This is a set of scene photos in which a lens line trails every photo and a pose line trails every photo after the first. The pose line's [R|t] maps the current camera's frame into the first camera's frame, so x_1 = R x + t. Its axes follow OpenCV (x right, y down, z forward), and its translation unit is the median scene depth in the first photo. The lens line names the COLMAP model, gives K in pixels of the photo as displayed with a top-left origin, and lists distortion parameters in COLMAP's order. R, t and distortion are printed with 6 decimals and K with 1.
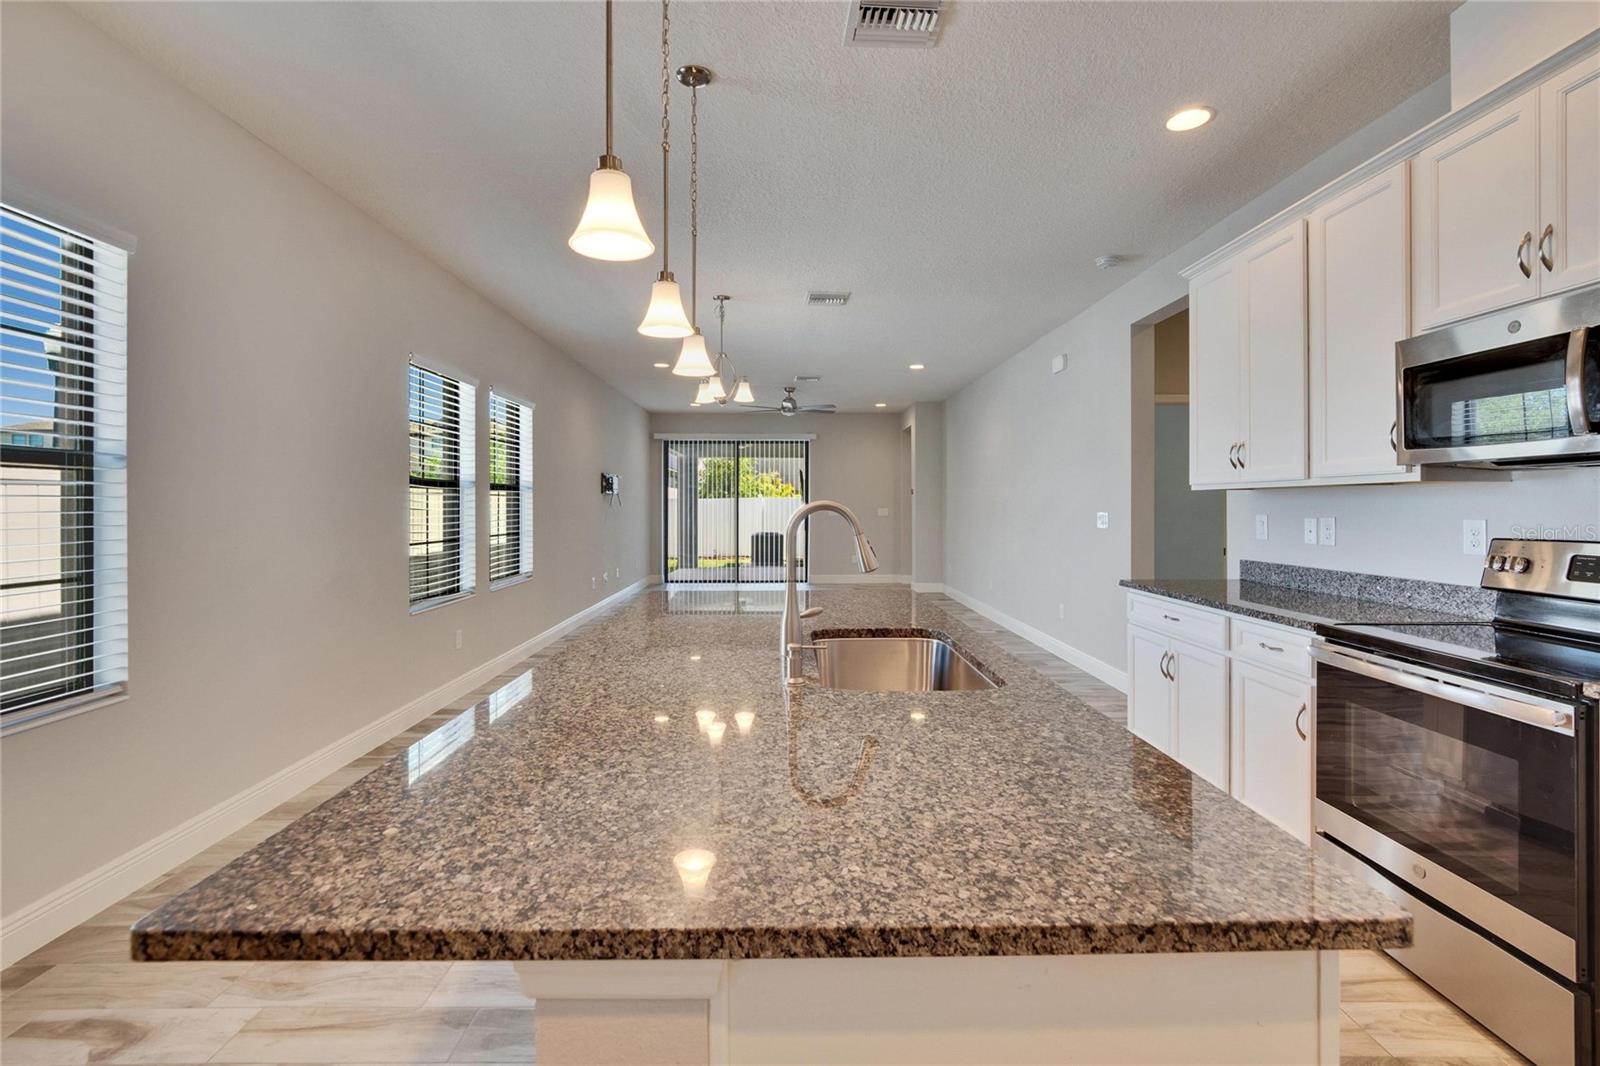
lens RADIAL K [[712.4, 0, 794.1], [0, 712.4, 509.0], [0, 0, 1]] dist [-0.001144, -0.000385]
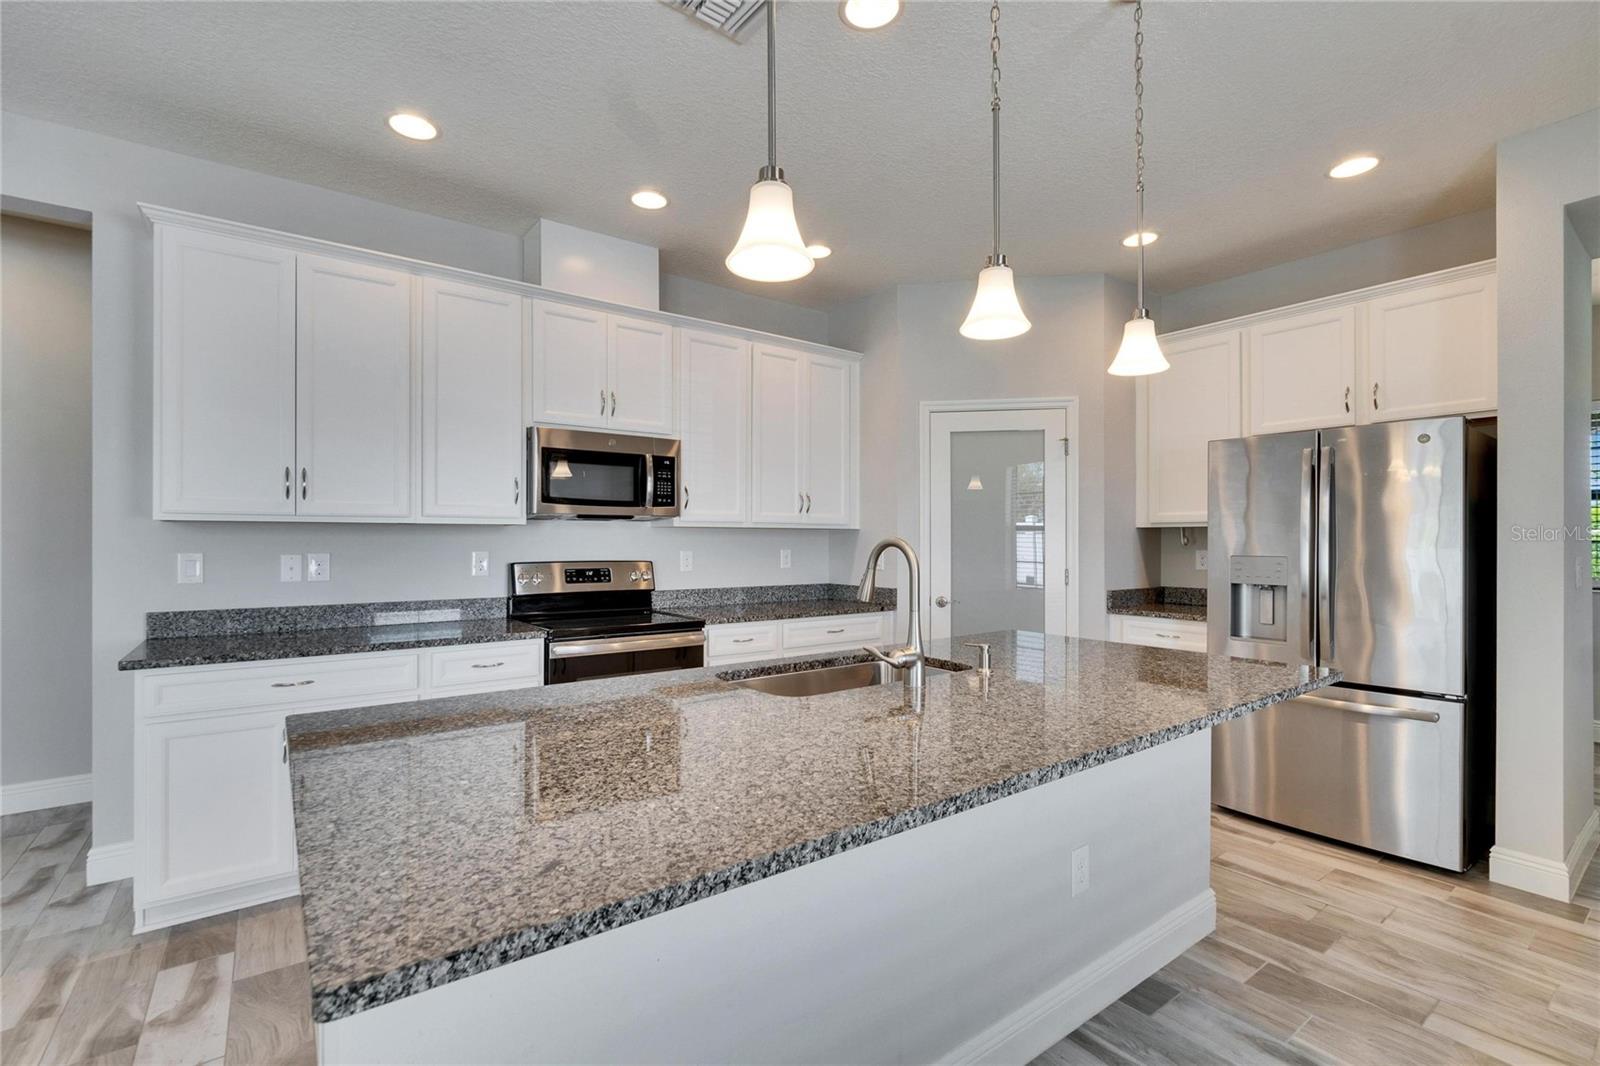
lens RADIAL K [[708.3, 0, 786.6], [0, 708.3, 536.6], [0, 0, 1]] dist [-0.003678, 0.000050]
pose [[-0.577126, 0.004597, 0.816642, -0.325023], [0.003404, 0.999989, -0.003223, -0.004537], [-0.816648, 0.000920, -0.577135, 0.765492]]
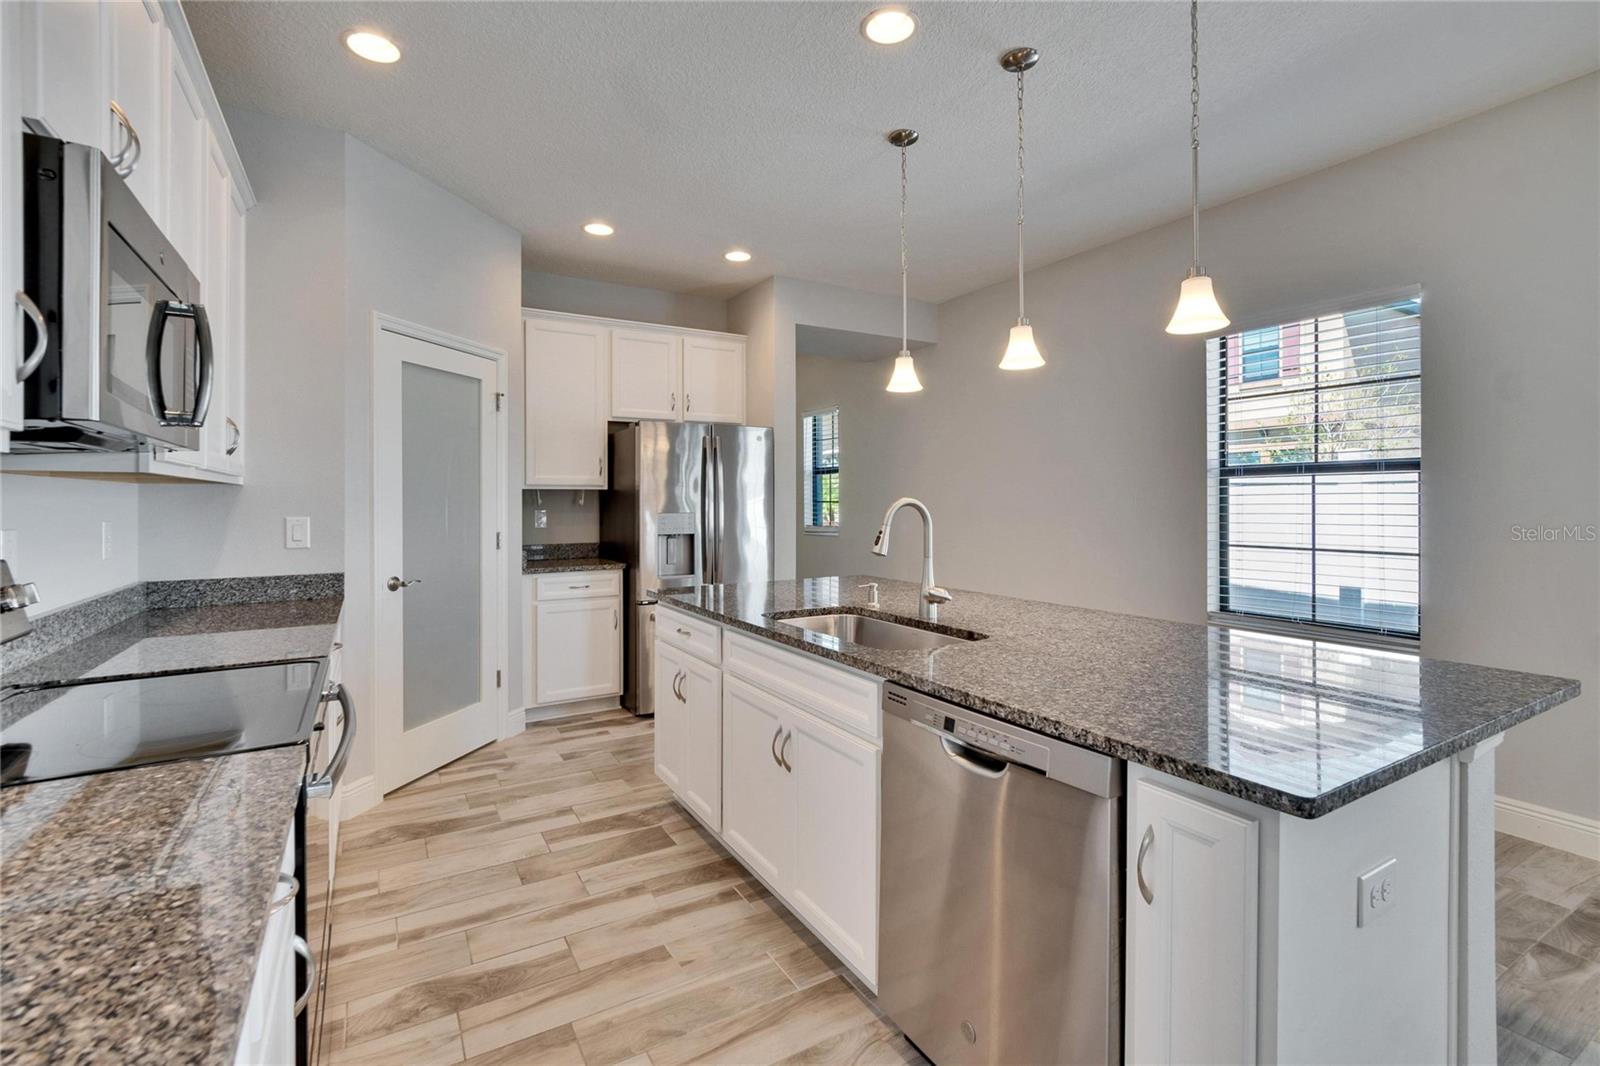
lens RADIAL K [[711.2, 0, 784.5], [0, 711.2, 499.9], [0, 0, 1]] dist [0.003155, -0.007081]
pose [[-0.873197, 0.003964, -0.487351, 0.373486], [0.002139, 0.999988, 0.004301, -0.006679], [0.487363, 0.002713, -0.873195, 0.876164]]
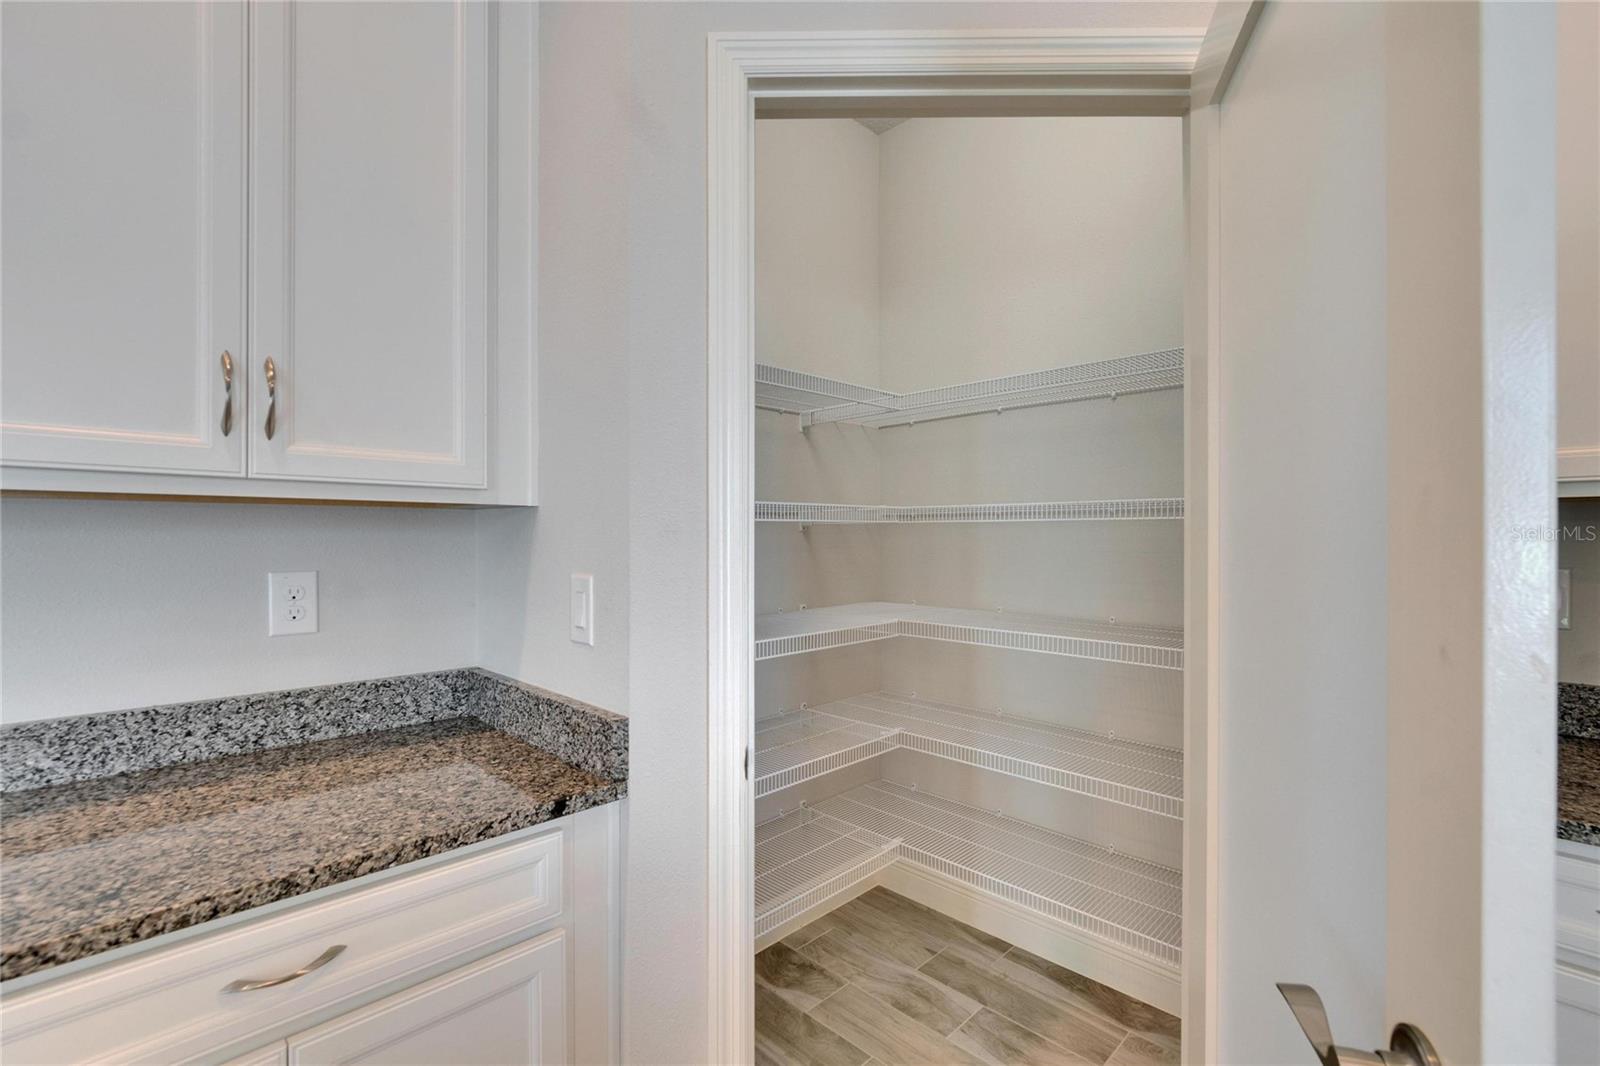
lens RADIAL K [[708.3, 0, 786.6], [0, 708.3, 536.6], [0, 0, 1]] dist [-0.003678, 0.000050]
pose [[-0.694083, -0.000361, 0.719895, 0.167597], [0.003226, 0.999988, 0.003611, -0.005185], [-0.719888, 0.004829, -0.694073, 0.201376]]
